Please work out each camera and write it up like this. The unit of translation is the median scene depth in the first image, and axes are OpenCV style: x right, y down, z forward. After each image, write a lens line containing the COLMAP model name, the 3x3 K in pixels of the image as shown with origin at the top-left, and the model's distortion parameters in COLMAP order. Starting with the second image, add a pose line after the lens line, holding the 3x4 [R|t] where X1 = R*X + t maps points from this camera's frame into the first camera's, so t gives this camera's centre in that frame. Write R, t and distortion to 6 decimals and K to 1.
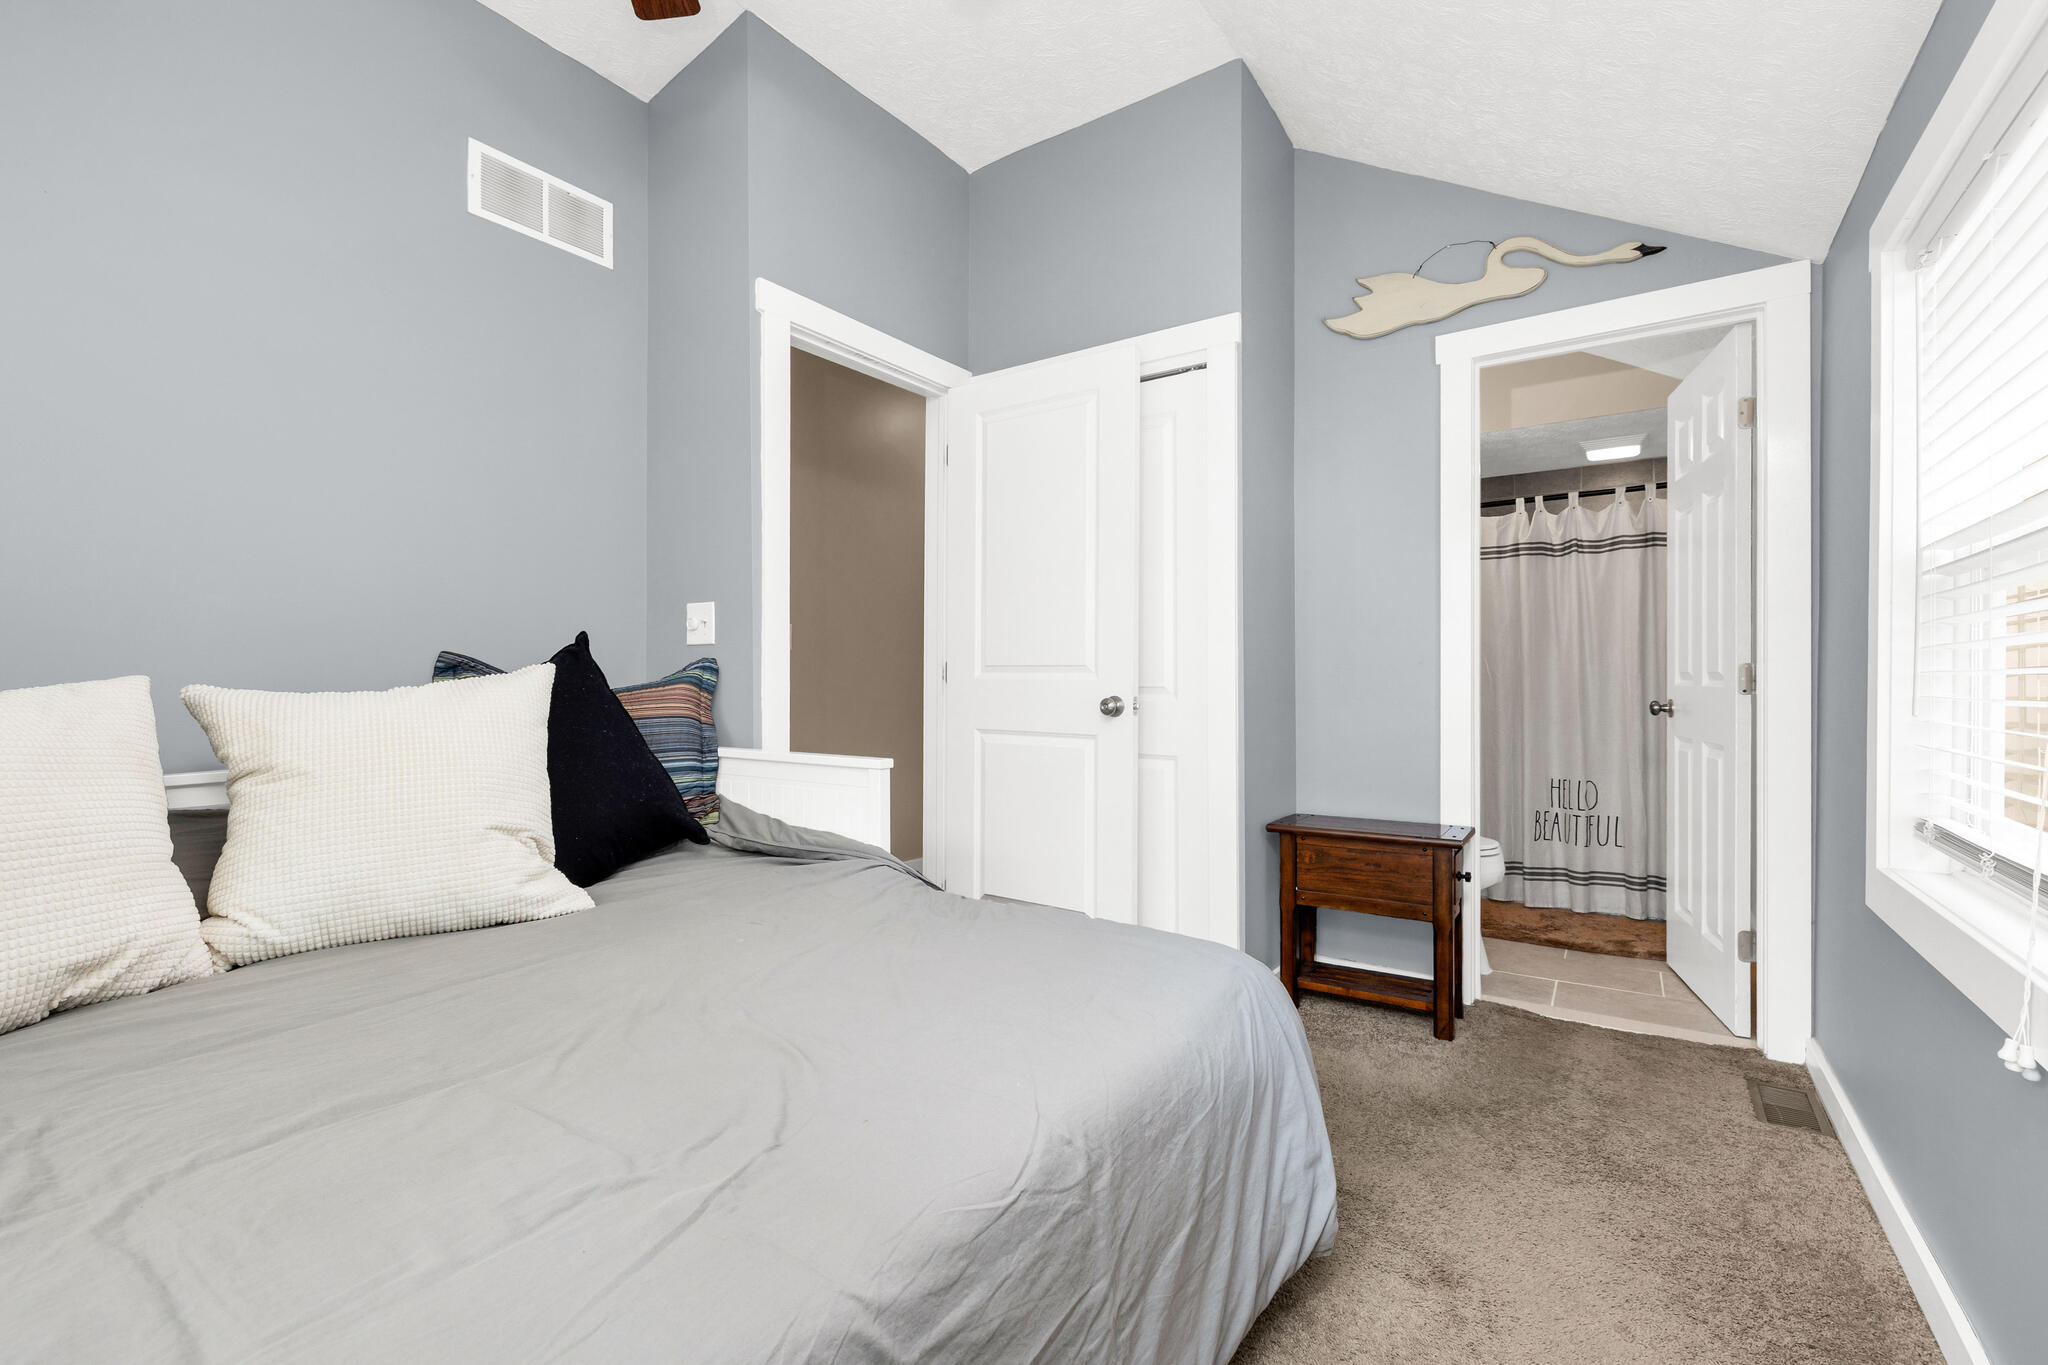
lens RADIAL K [[871.8, 0, 1033.5], [0, 871.8, 687.7], [0, 0, 1]] dist [0.001203, 0.000209]
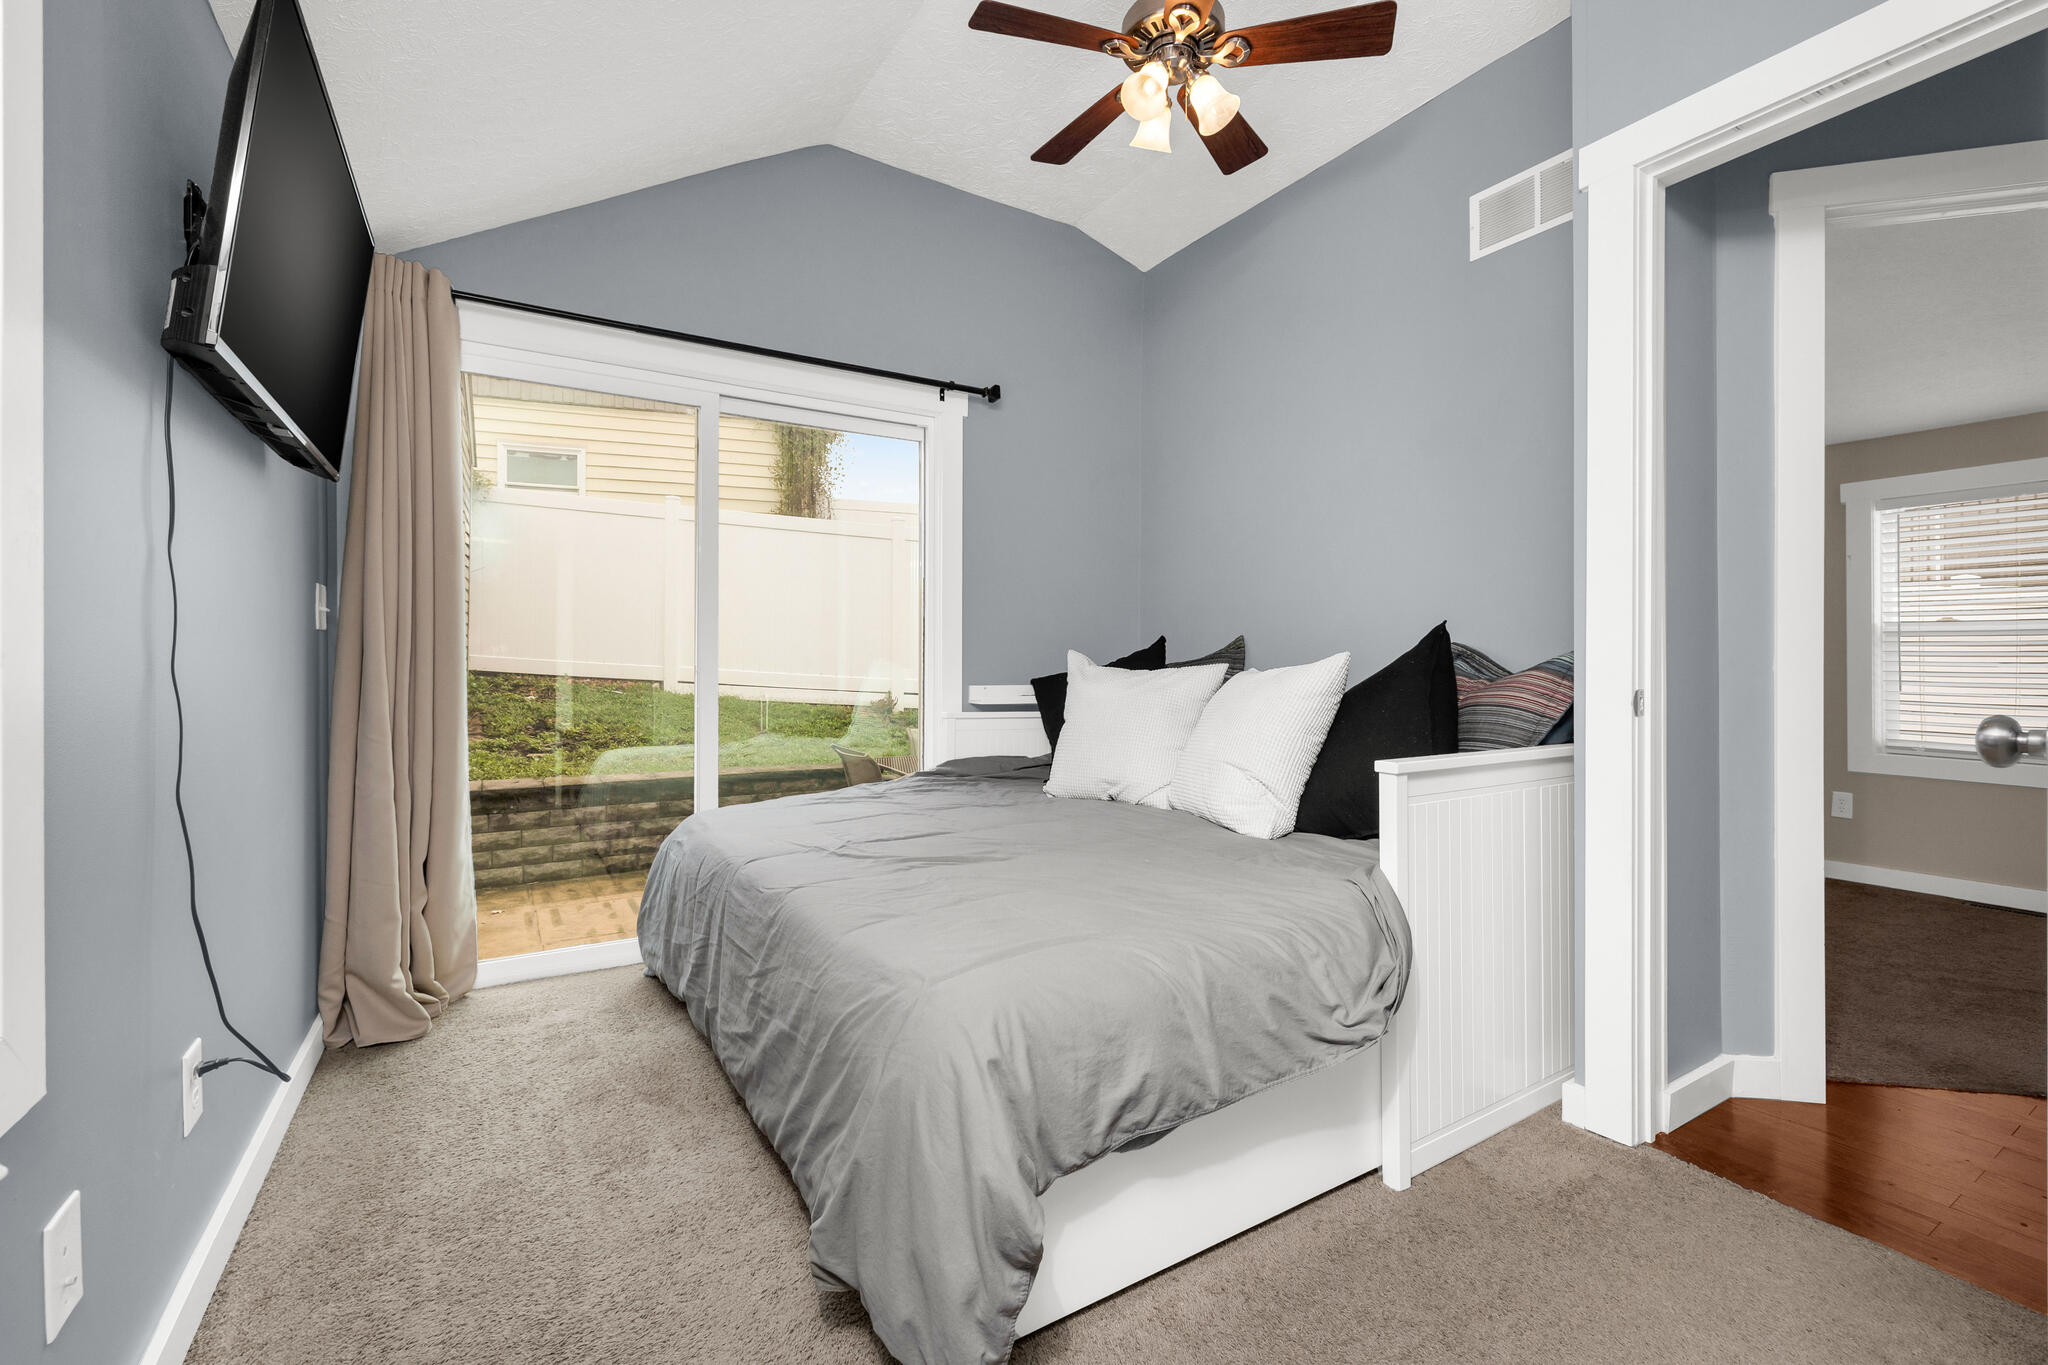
lens RADIAL K [[862.2, 0, 1026.5], [0, 862.2, 671.4], [0, 0, 1]] dist [0.001064, -0.000353]
pose [[-0.416077, 0.004981, -0.909316, 0.641424], [0.003920, 0.999986, 0.003684, -0.006954], [0.909321, -0.002031, -0.416091, 0.933744]]
